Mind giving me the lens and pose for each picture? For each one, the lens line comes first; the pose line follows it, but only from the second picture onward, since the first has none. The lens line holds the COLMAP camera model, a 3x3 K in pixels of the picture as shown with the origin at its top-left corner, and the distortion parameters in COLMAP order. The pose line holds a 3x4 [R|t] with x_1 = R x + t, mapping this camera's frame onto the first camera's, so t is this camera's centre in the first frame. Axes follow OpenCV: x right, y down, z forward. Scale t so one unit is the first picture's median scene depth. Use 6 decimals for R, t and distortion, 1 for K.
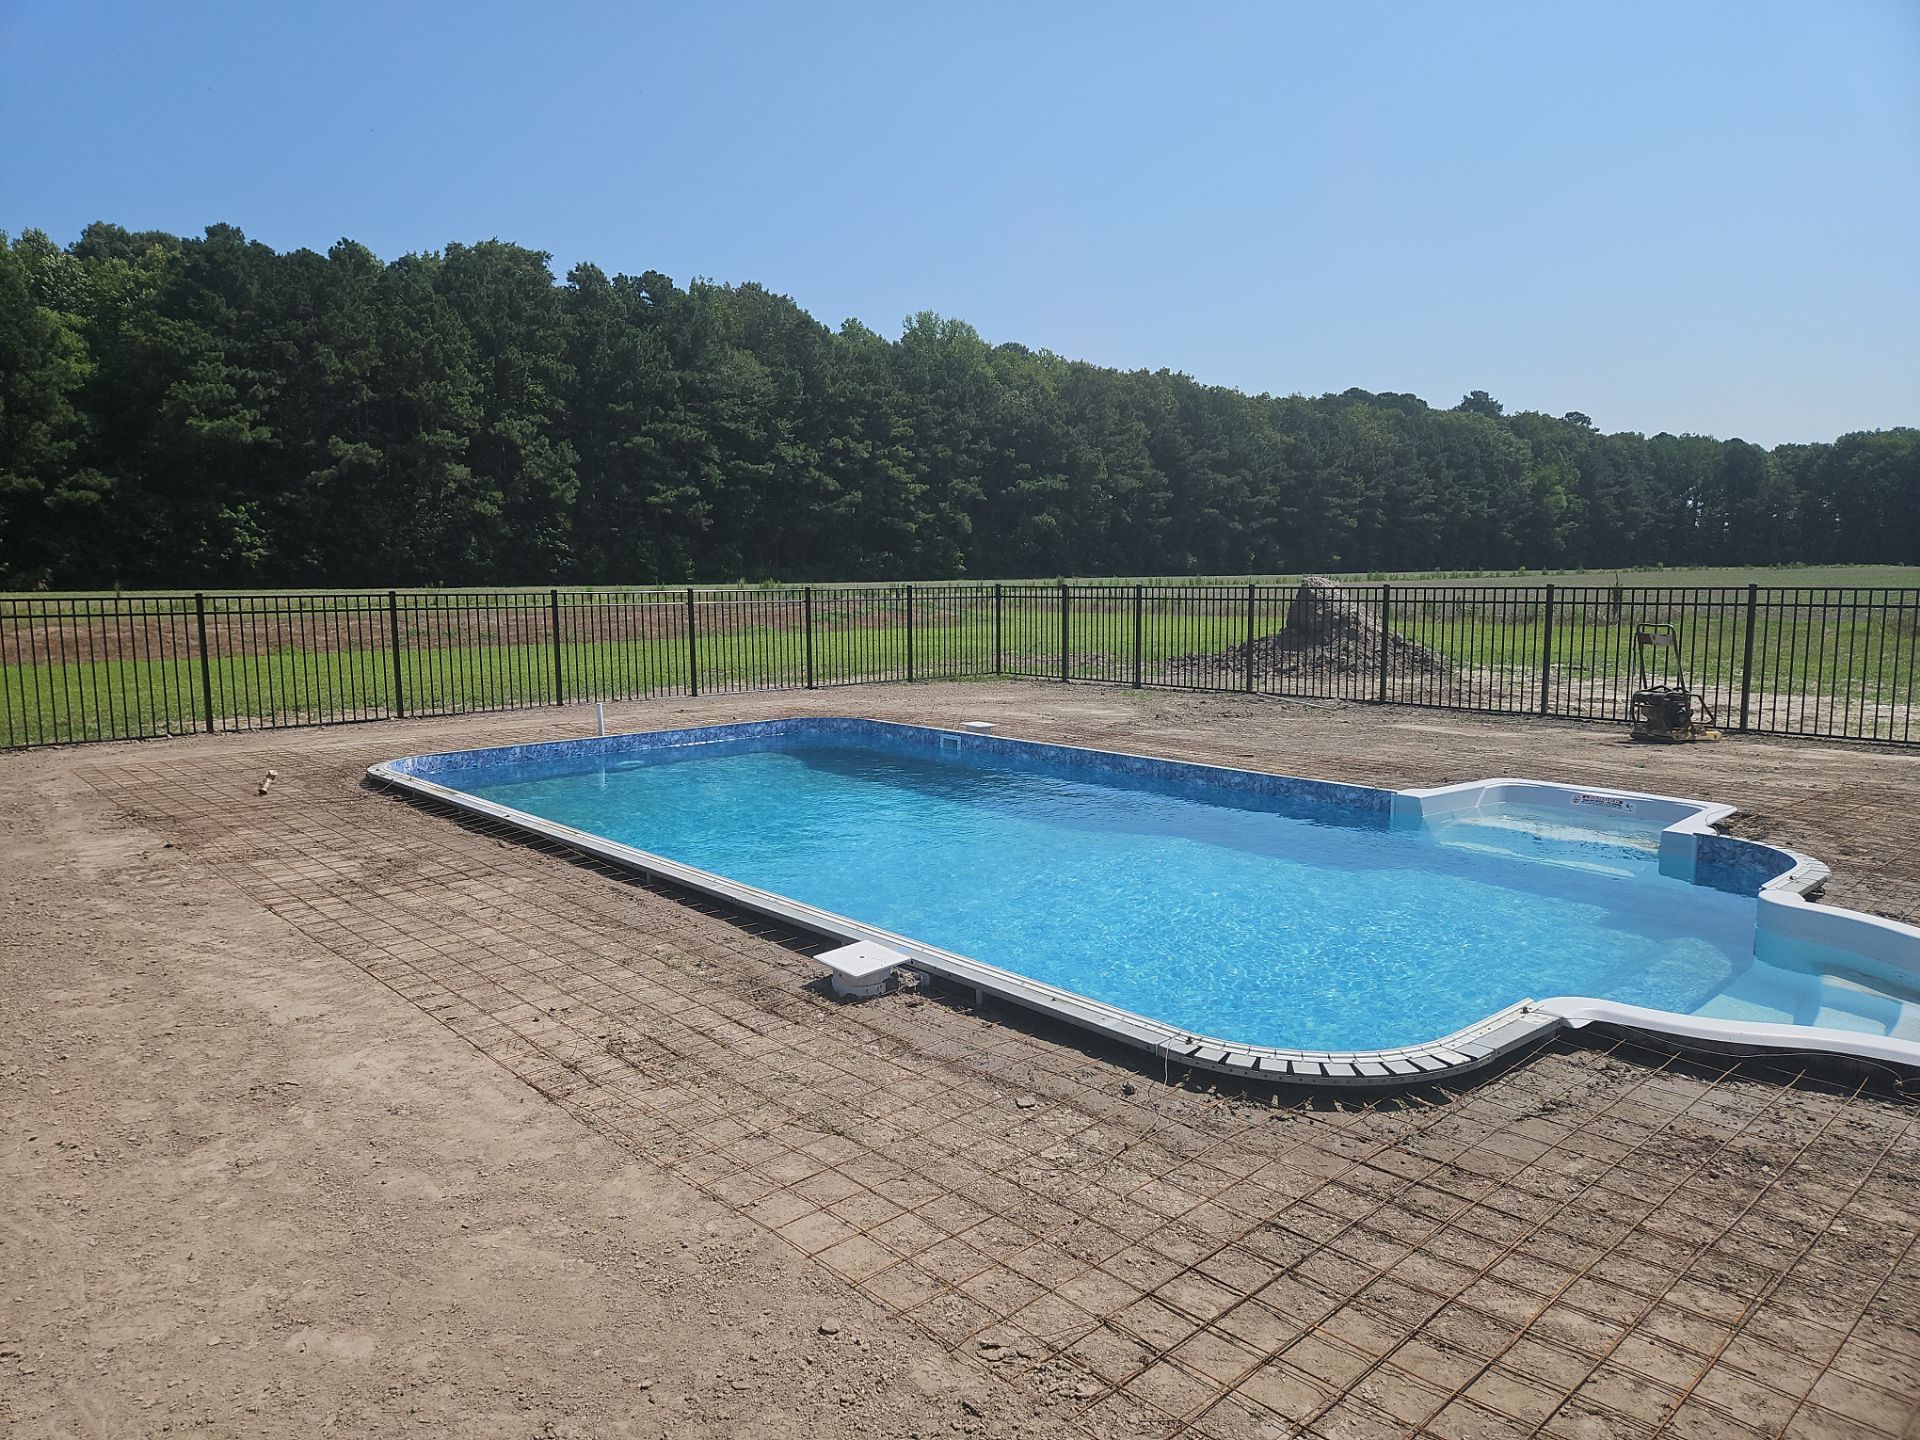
lens RADIAL K [[1281.1, 0, 917.6], [0, 1281.1, 720.3], [0, 0, 1]] dist [0.092722, -0.077875]
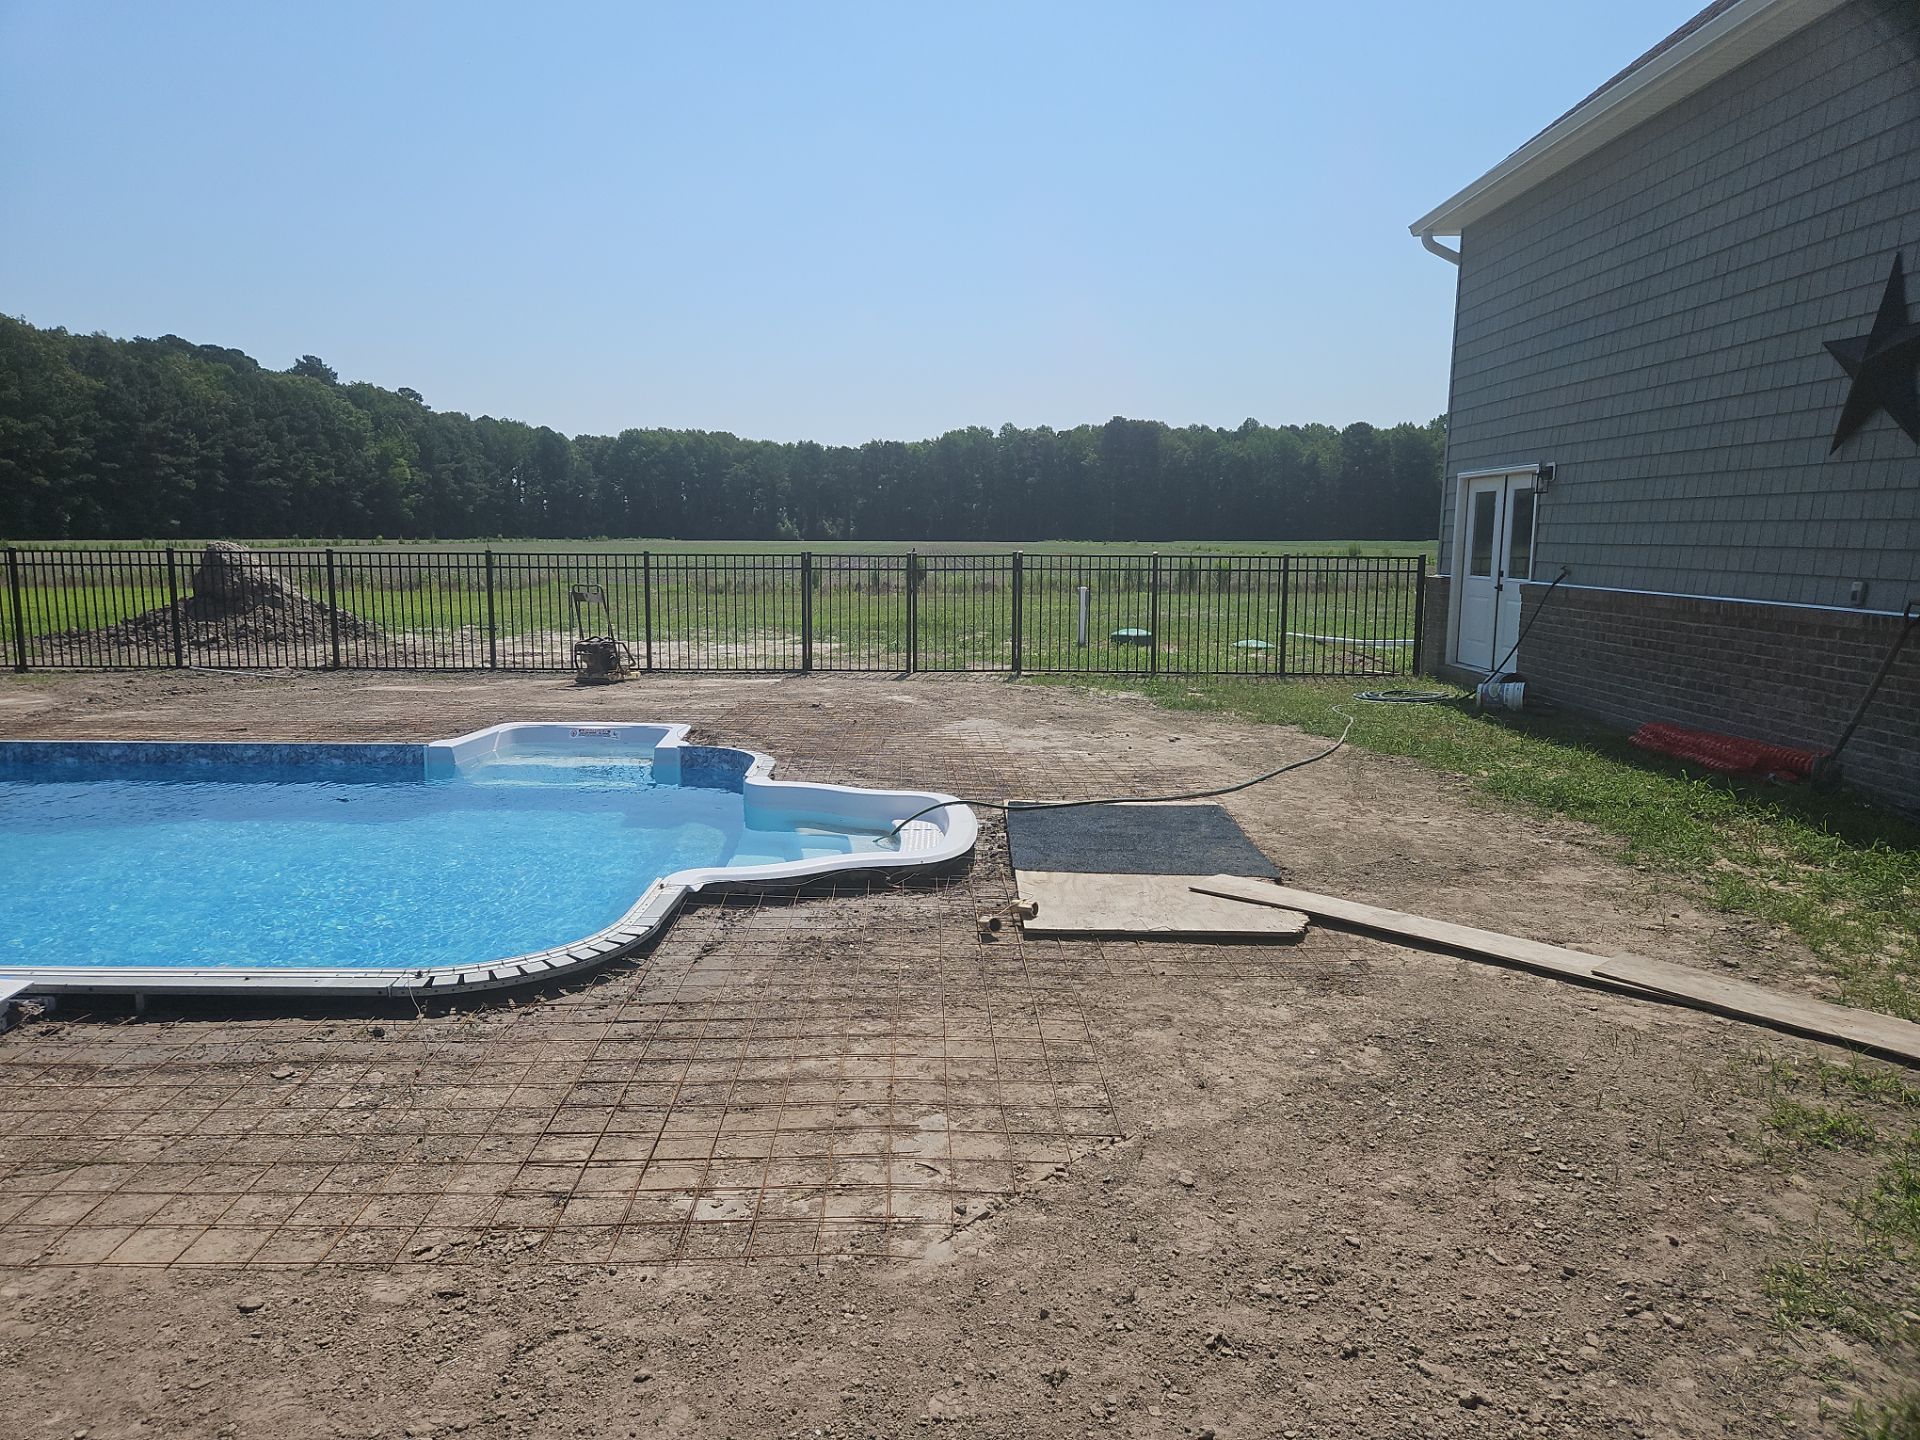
lens RADIAL K [[1281.1, 0, 917.6], [0, 1281.1, 720.3], [0, 0, 1]] dist [0.092722, -0.077875]
pose [[0.674240, -0.097724, 0.732018, -0.292928], [0.080552, 0.995024, 0.058640, 0.013152], [-0.734106, 0.019428, 0.678757, -0.022290]]
